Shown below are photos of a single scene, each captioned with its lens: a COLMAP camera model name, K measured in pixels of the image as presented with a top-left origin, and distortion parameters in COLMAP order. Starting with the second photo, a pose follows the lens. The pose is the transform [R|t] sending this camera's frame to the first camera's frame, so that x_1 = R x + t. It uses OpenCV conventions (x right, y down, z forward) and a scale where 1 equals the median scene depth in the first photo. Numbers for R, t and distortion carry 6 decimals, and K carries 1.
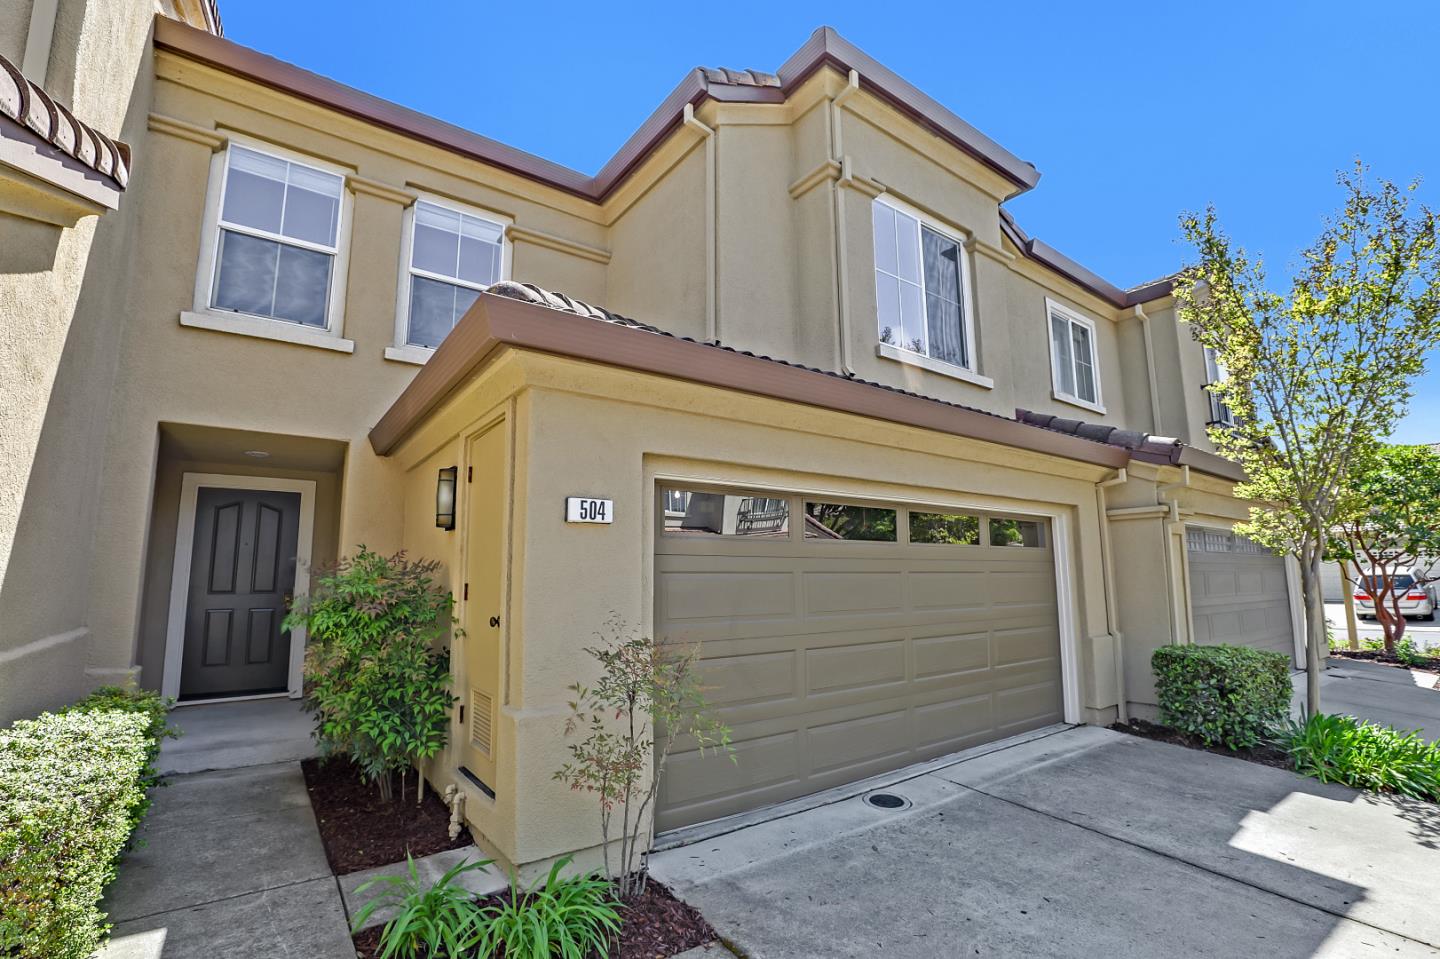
lens RADIAL K [[646.3, 0, 724.6], [0, 646.3, 491.6], [0, 0, 1]] dist [-0.026622, 0.003476]
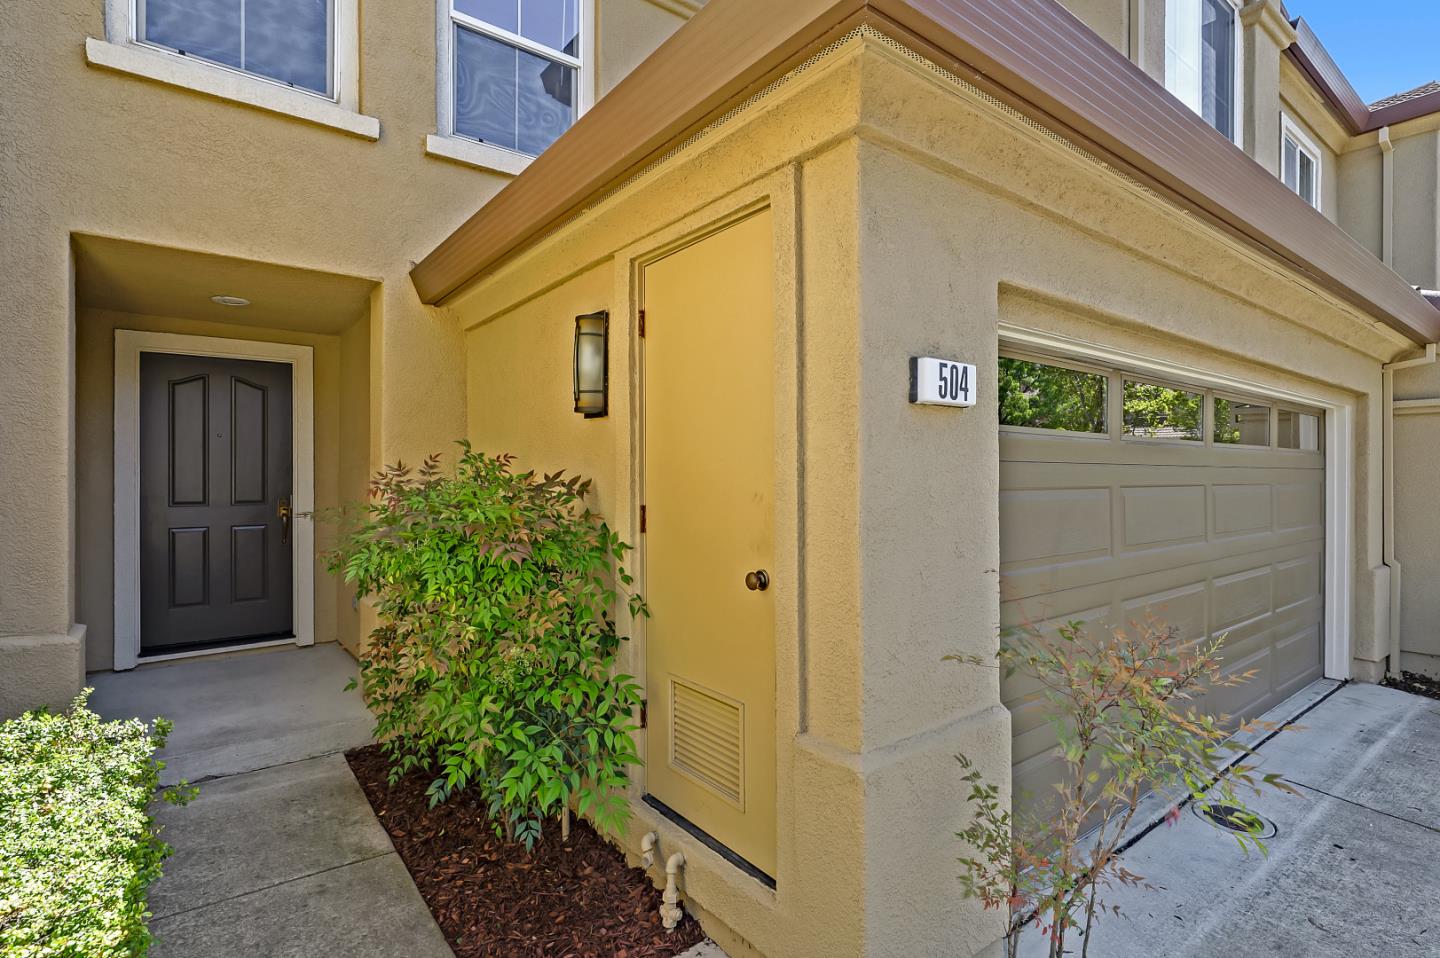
lens RADIAL K [[684.8, 0, 716.7], [0, 684.8, 474.8], [0, 0, 1]] dist [-0.002837, 0.005258]
pose [[0.999534, 0.008248, 0.029388, -0.298985], [-0.012135, 0.990817, 0.134662, 0.022074], [-0.028007, -0.134956, 0.990456, 0.308592]]
